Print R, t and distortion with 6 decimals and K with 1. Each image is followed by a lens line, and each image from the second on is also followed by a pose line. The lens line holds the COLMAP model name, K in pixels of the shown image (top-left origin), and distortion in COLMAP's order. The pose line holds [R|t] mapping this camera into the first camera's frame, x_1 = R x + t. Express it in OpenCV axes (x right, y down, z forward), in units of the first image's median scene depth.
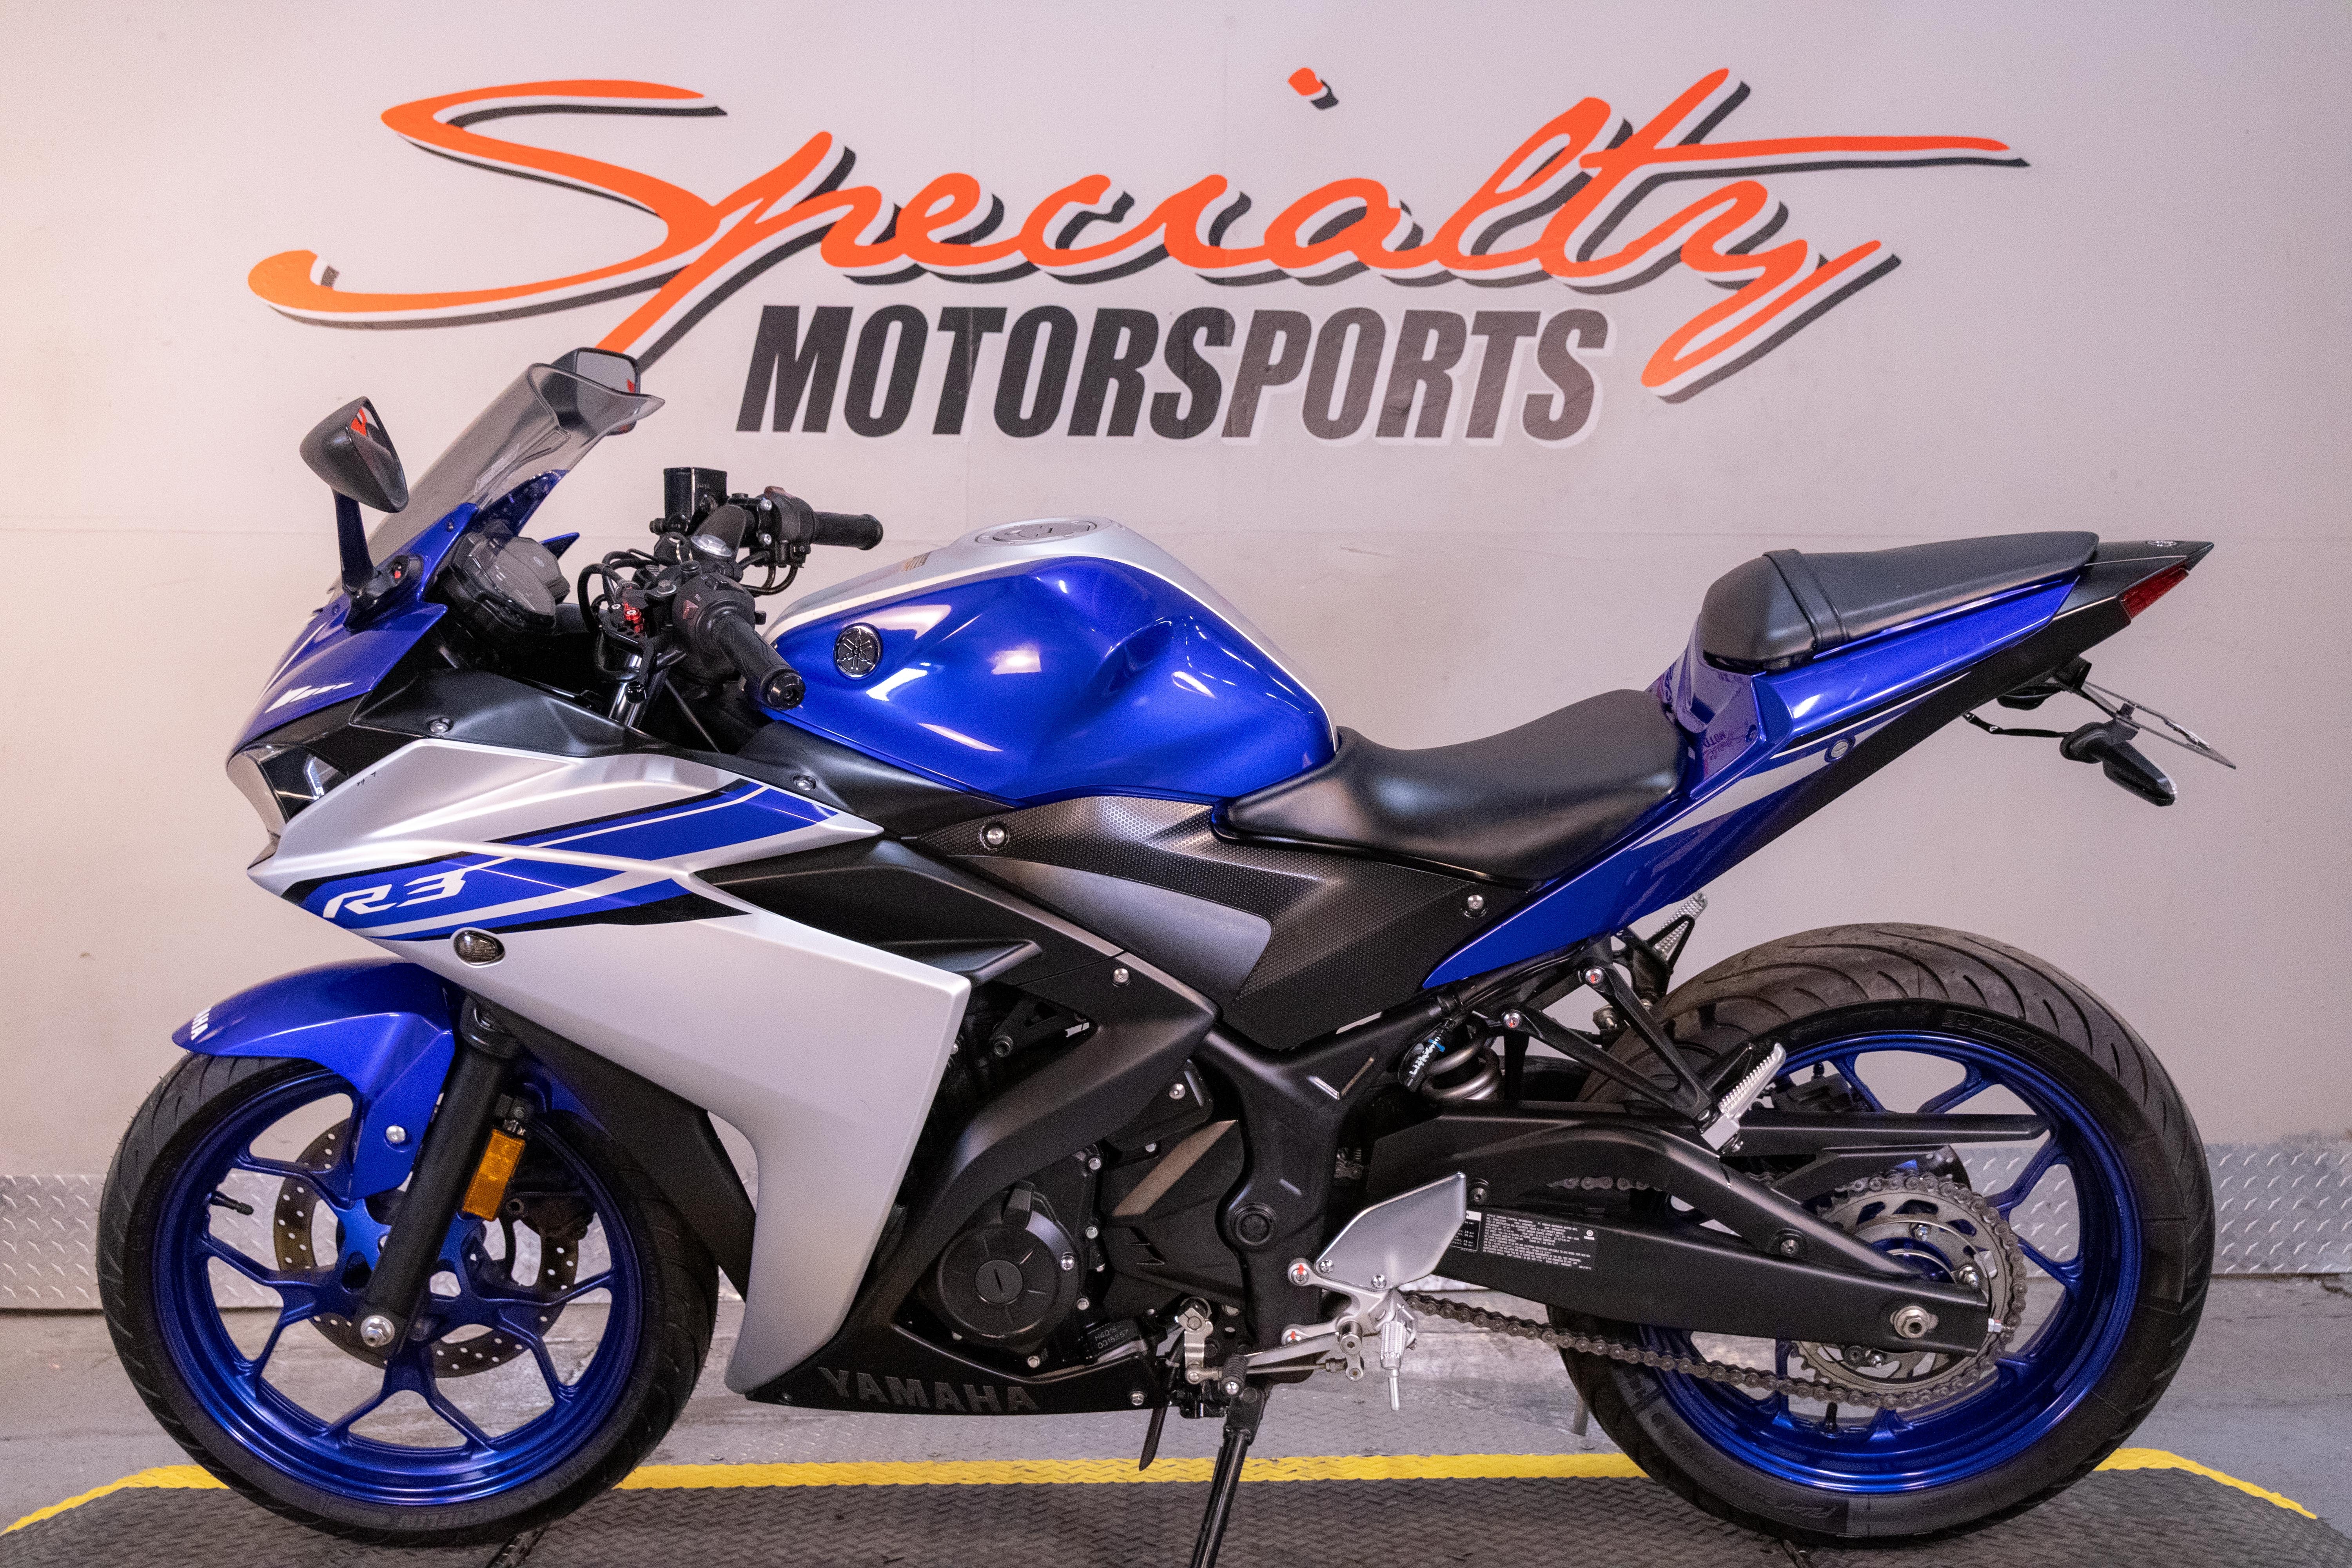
lens RADIAL K [[2583.5, 0, 1176.0], [0, 2583.5, 784.0], [0, 0, 1]] dist [-0.013194, -0.001319]
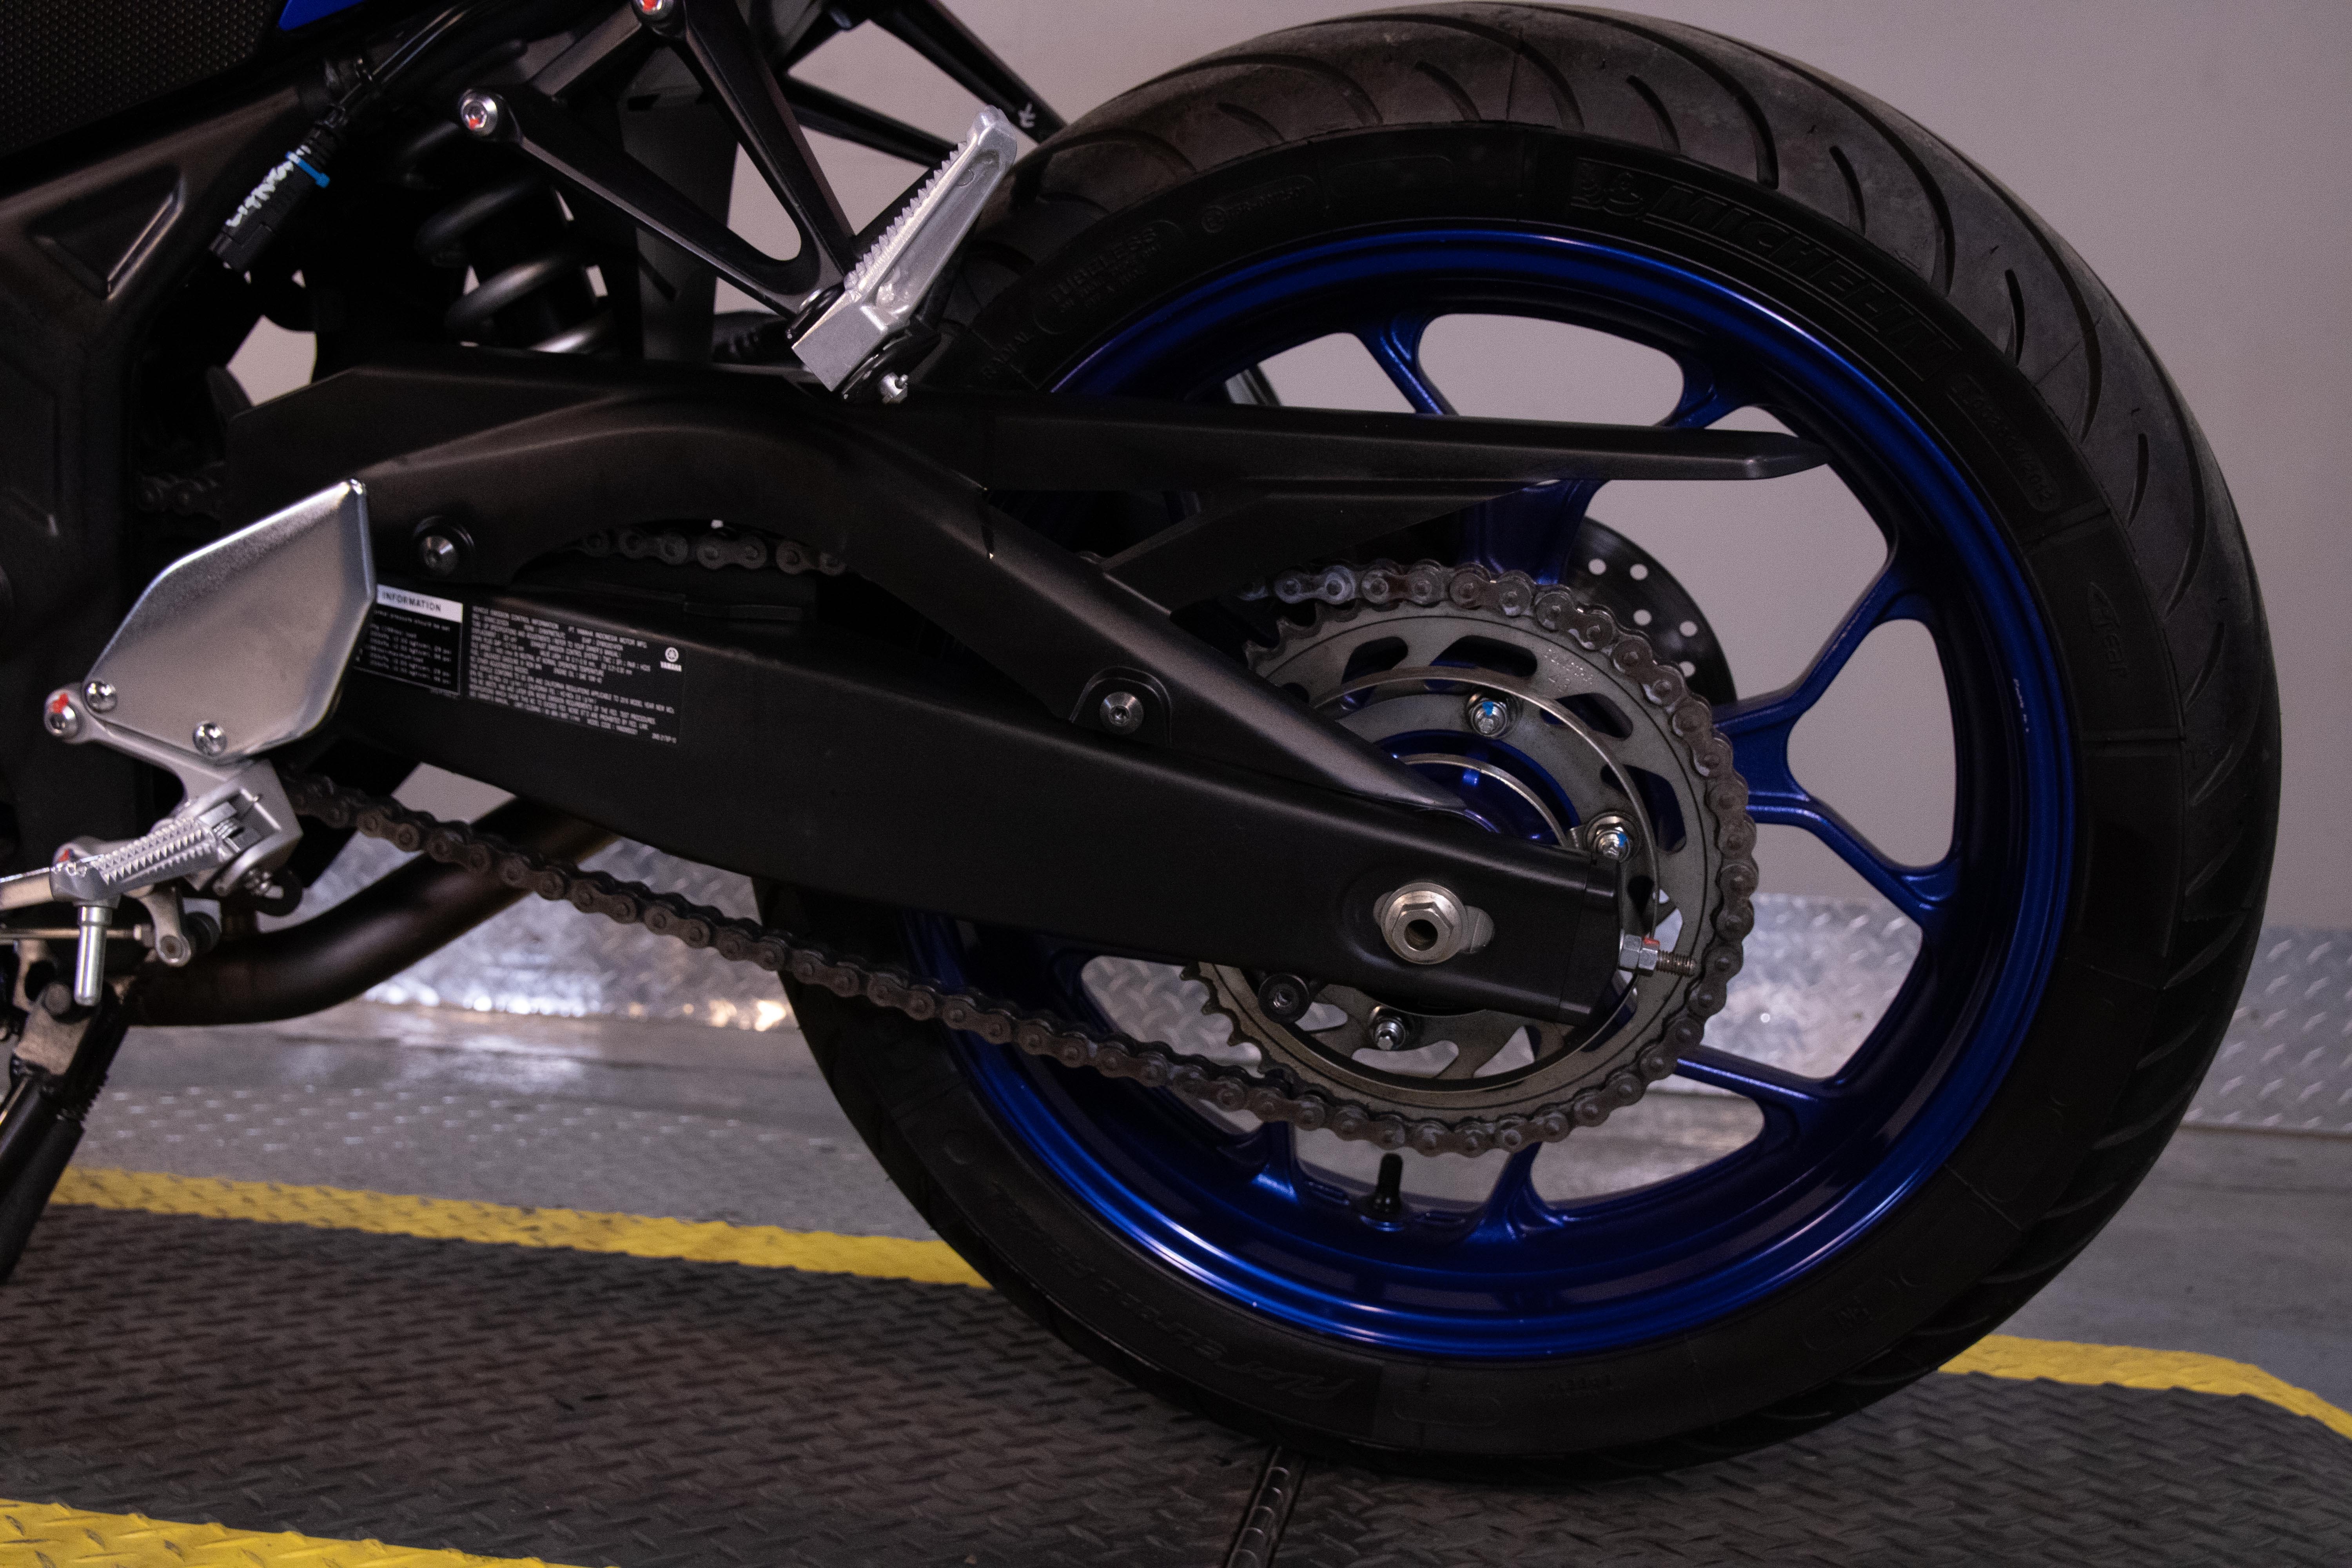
lens RADIAL K [[2583.5, 0, 1176.0], [0, 2583.5, 784.0], [0, 0, 1]] dist [-0.013194, -0.001319]
pose [[0.985261, 0.068049, -0.156942, 0.280813], [-0.062073, 0.997159, 0.042671, 0.156450], [0.159400, -0.032300, 0.986686, 0.542924]]
